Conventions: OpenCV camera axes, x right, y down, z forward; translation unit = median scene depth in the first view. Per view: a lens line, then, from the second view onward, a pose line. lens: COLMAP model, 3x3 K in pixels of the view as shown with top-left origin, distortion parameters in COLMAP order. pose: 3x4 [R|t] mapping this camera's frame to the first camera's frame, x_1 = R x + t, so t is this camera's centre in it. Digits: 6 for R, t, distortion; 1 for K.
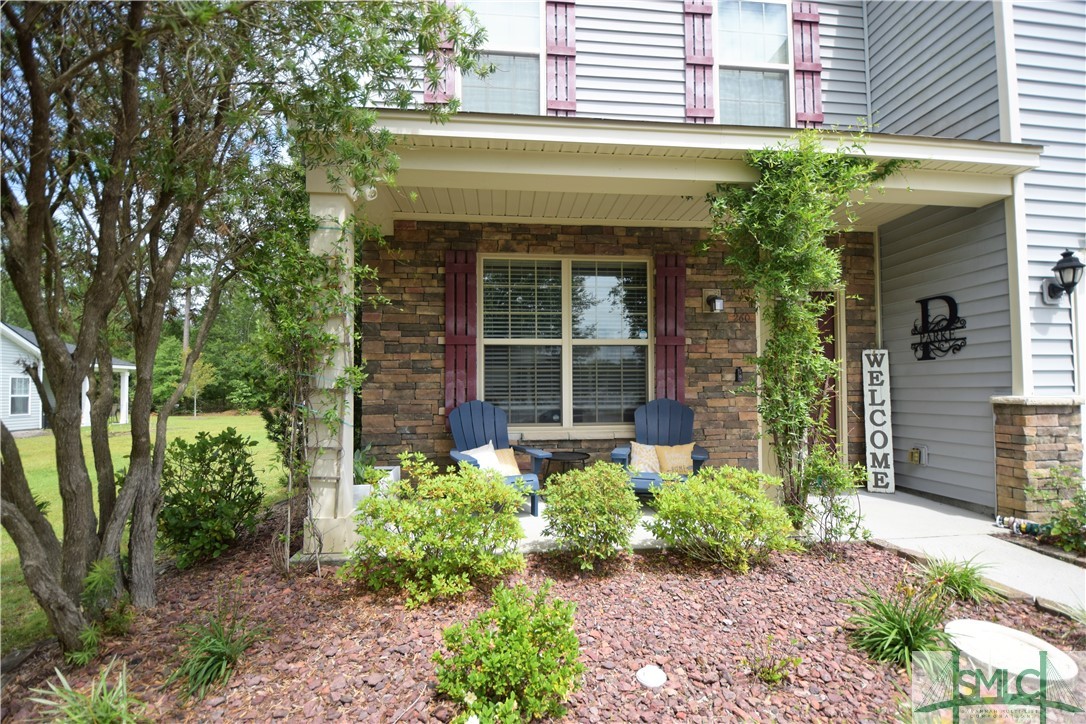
lens RADIAL K [[482.8, 0, 537.3], [0, 482.8, 387.4], [0, 0, 1]] dist [0.020180, -0.026053]
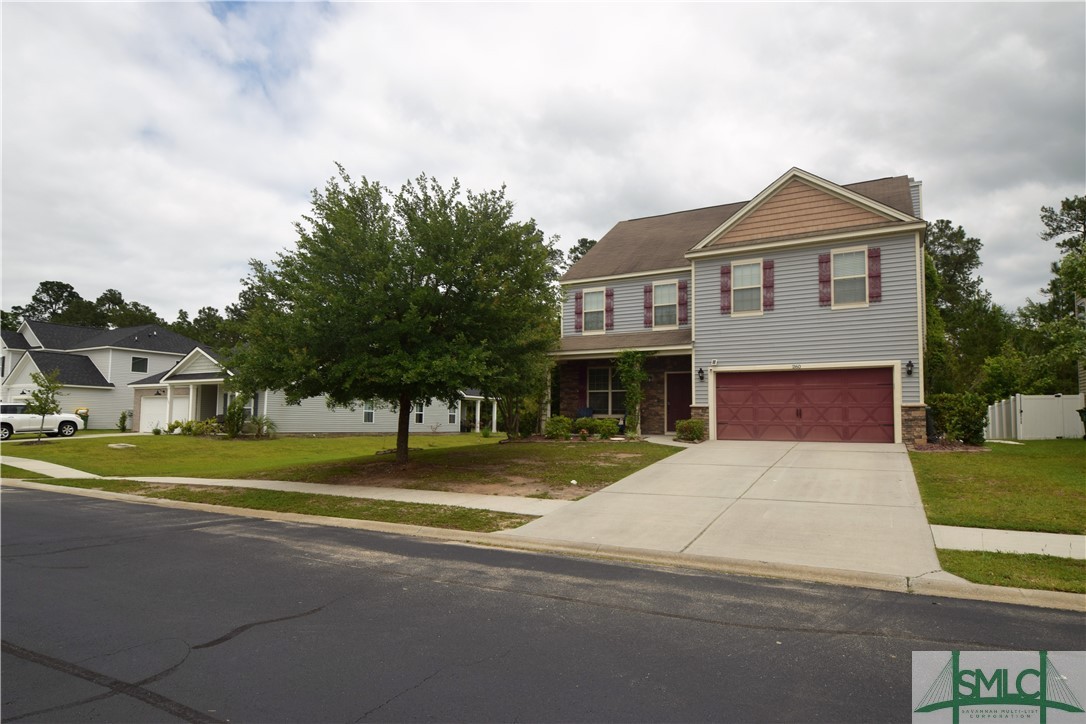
lens RADIAL K [[627.1, 0, 519.6], [0, 627.1, 386.3], [0, 0, 1]] dist [0.002083, -0.000062]
pose [[0.802598, -0.019640, -0.596197, 2.317611], [-0.013505, 0.998603, -0.051075, 0.117776], [0.596367, 0.049045, 0.801212, -3.140624]]
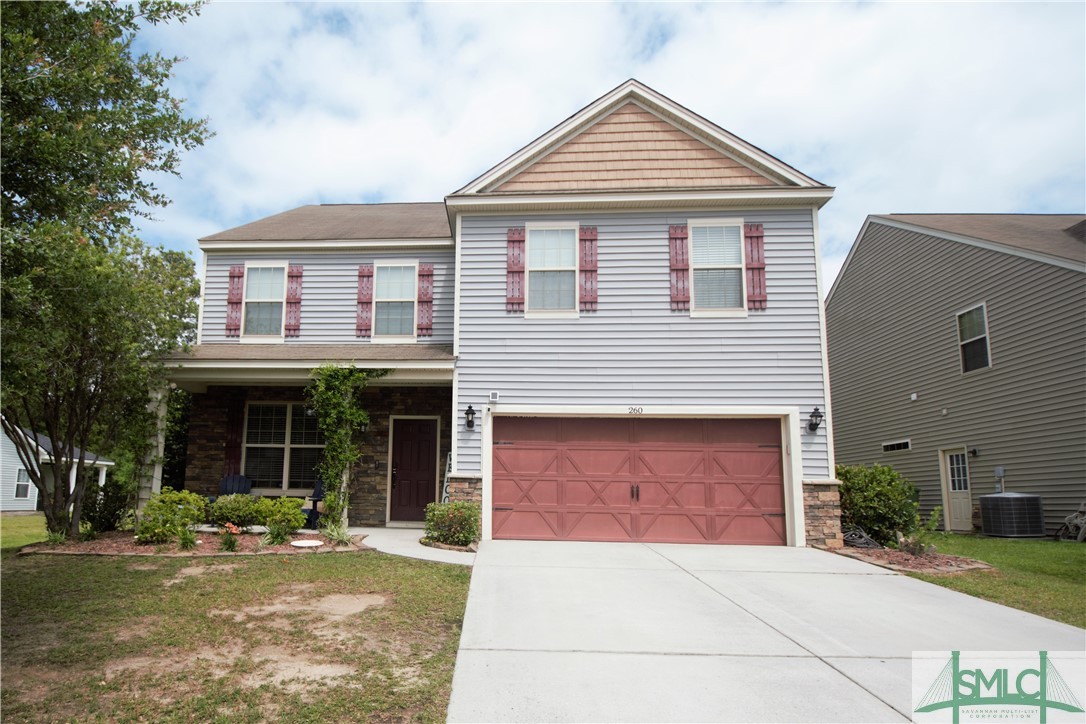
lens RADIAL K [[580.9, 0, 462.2], [0, 580.9, 430.4], [0, 0, 1]] dist [0.006814, -0.013095]
pose [[0.985660, 0.004396, -0.168684, 1.167815], [-0.023832, 0.993267, -0.113373, 0.093066], [0.167050, 0.115768, 0.979128, -1.191247]]
